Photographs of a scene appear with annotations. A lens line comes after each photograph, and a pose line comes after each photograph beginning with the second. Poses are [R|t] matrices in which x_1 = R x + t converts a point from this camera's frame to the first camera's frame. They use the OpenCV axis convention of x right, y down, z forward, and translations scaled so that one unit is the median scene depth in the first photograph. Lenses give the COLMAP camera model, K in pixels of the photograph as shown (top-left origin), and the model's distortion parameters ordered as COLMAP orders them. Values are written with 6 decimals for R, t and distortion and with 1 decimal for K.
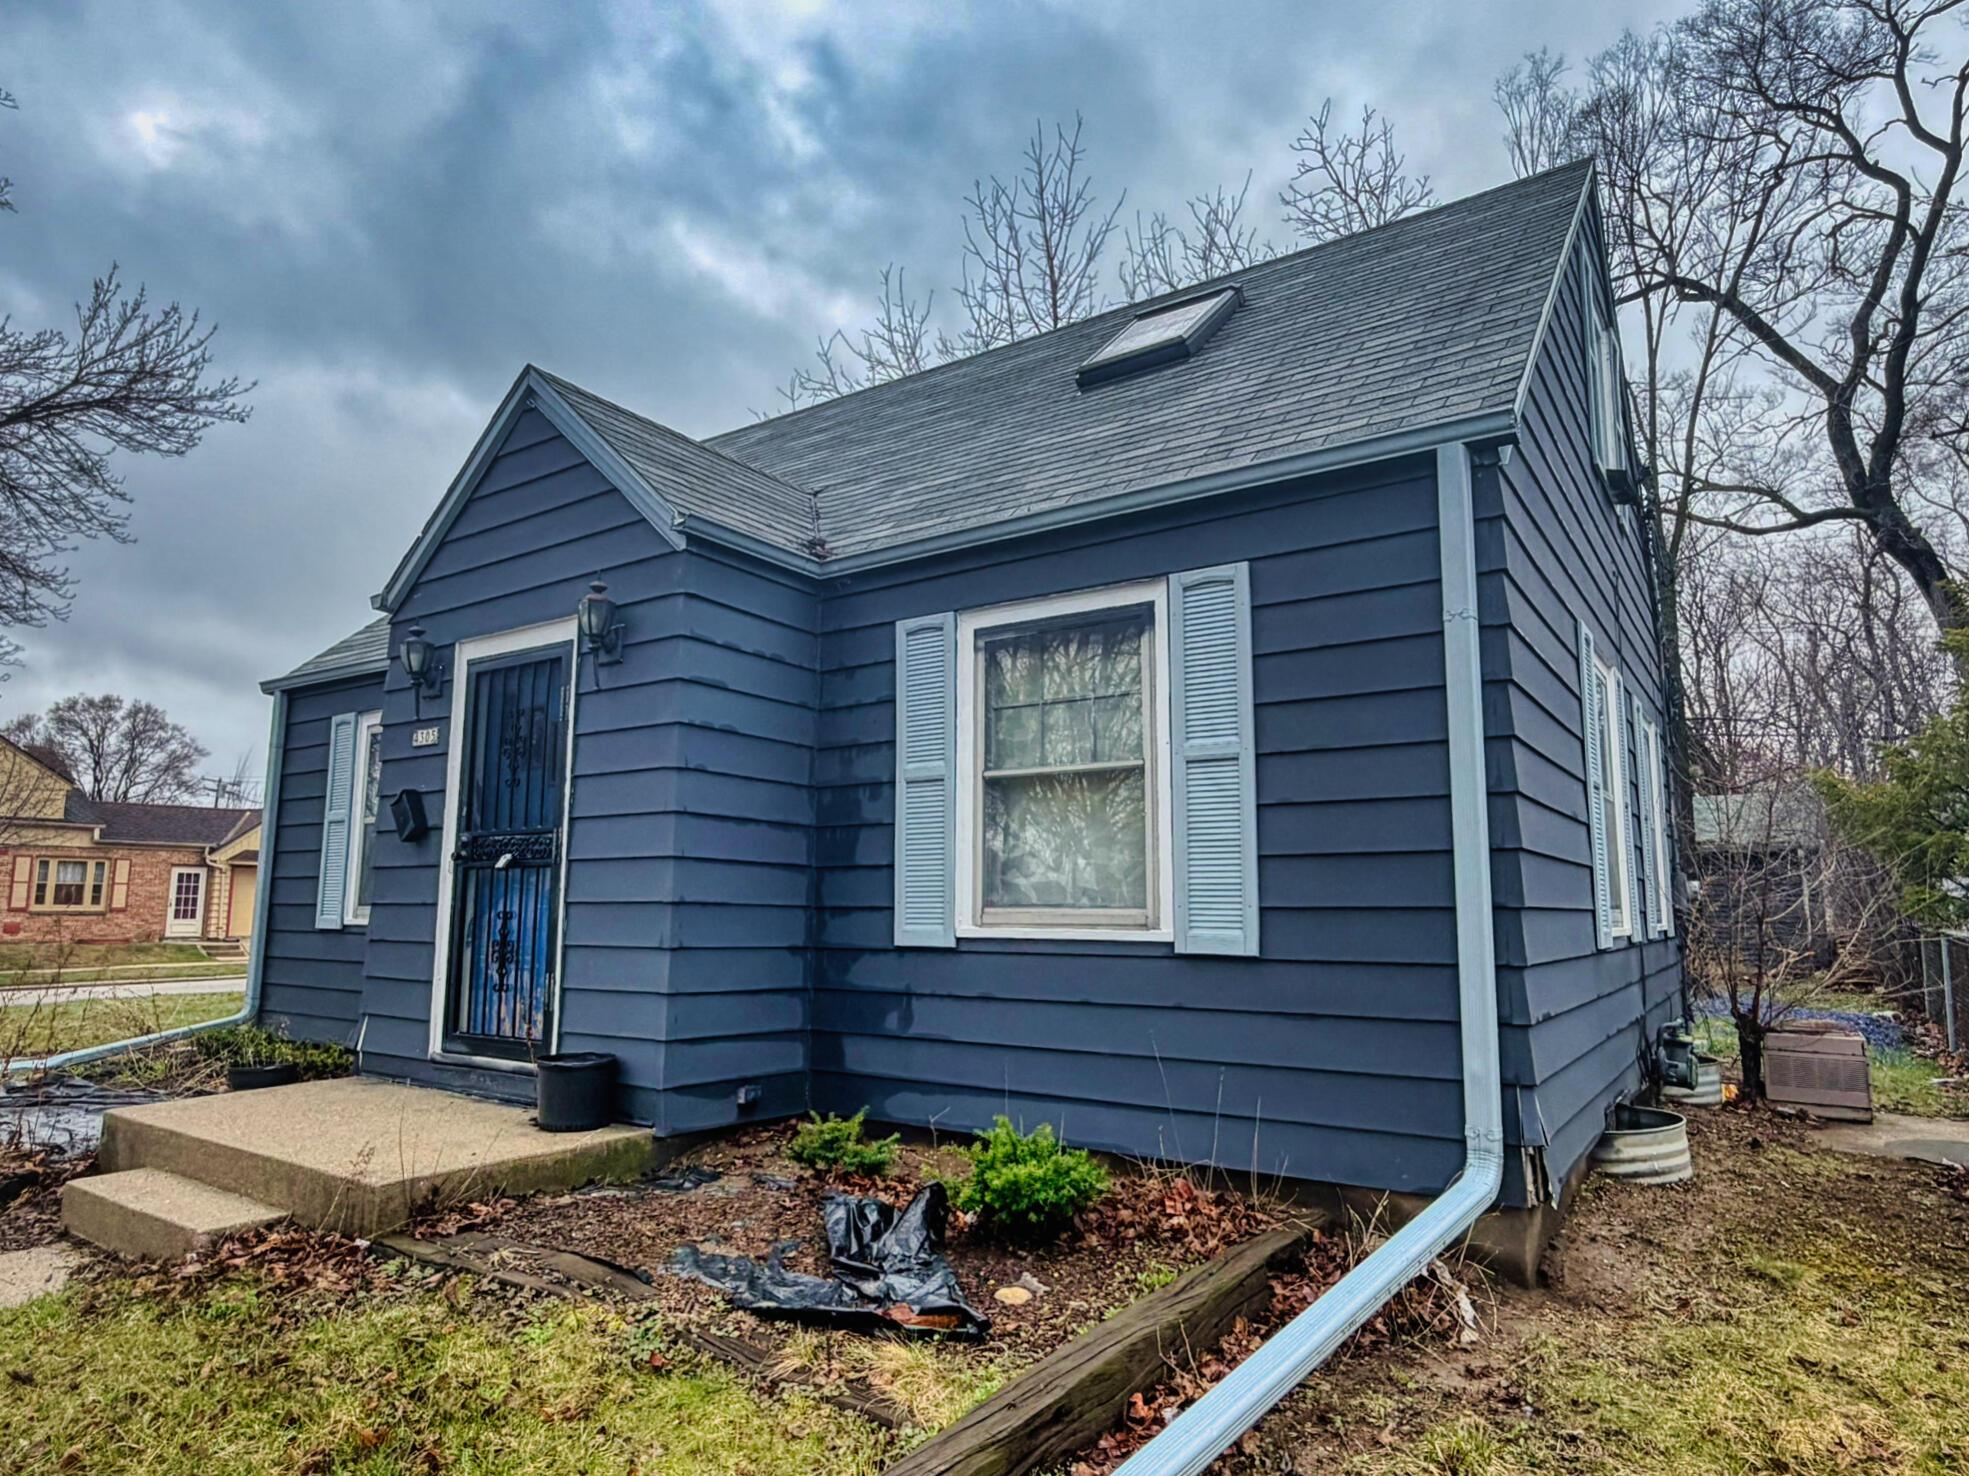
lens RADIAL K [[1167.3, 0, 973.3], [0, 1167.3, 743.7], [0, 0, 1]] dist [-0.008581, -0.000356]
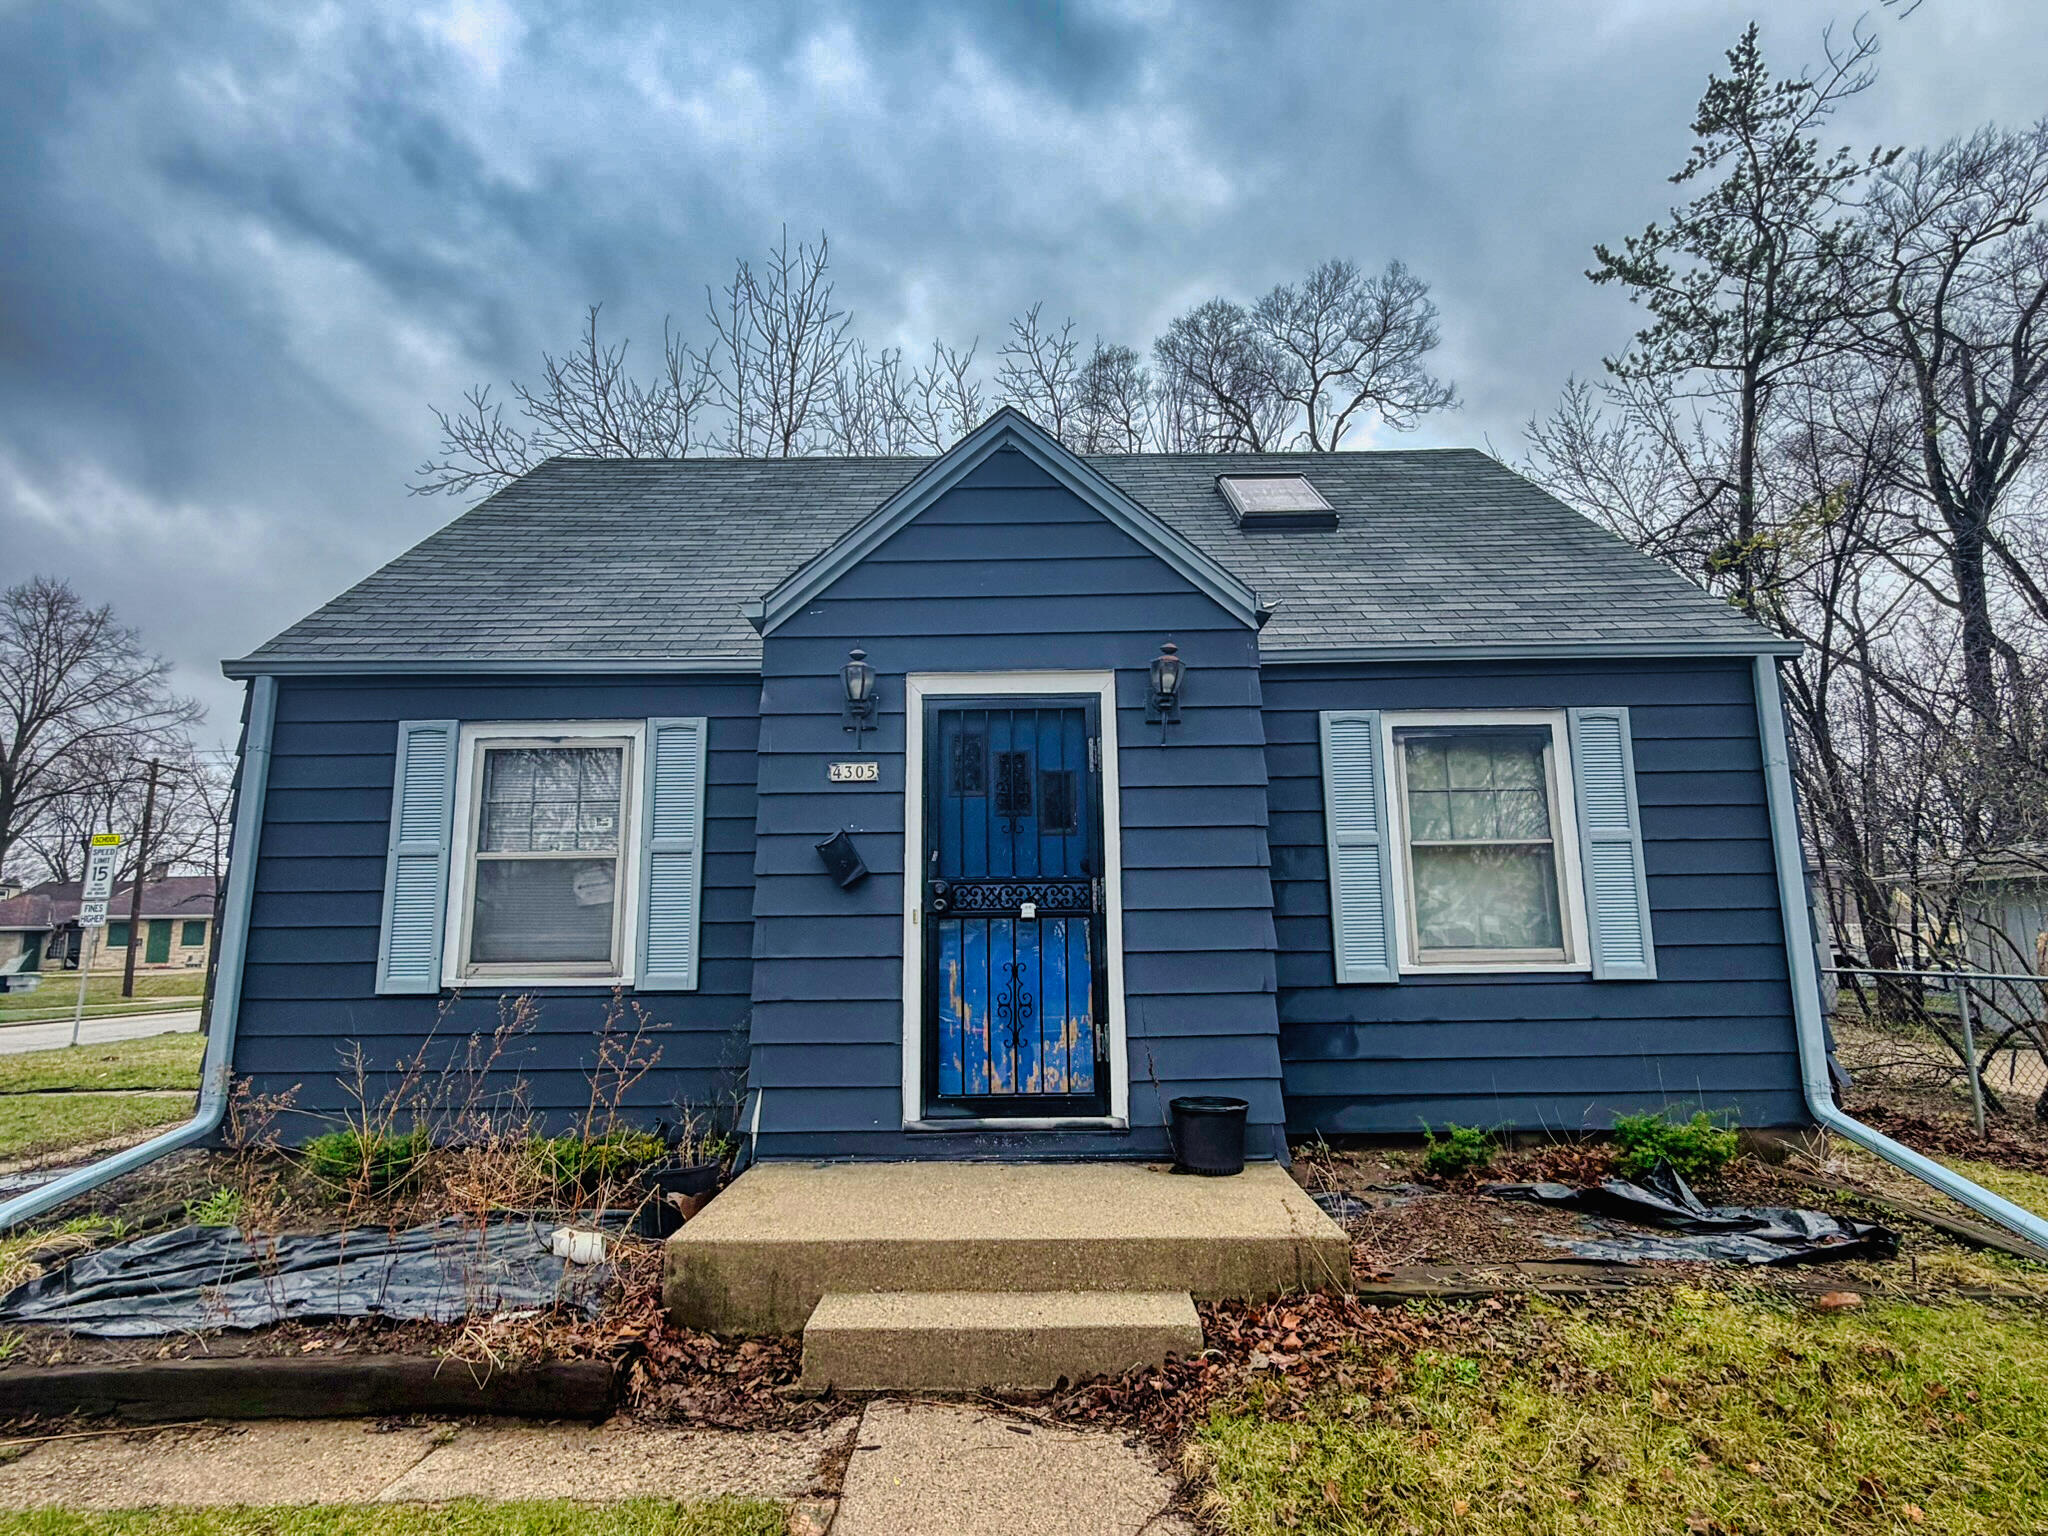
lens RADIAL K [[1031.0, 0, 1021.3], [0, 1031.0, 768.4], [0, 0, 1]] dist [0.003550, 0.000518]
pose [[0.824152, 0.082437, 0.560338, -0.948029], [-0.061618, 0.996529, -0.055980, 0.033273], [-0.563008, 0.011609, 0.826370, 0.310089]]
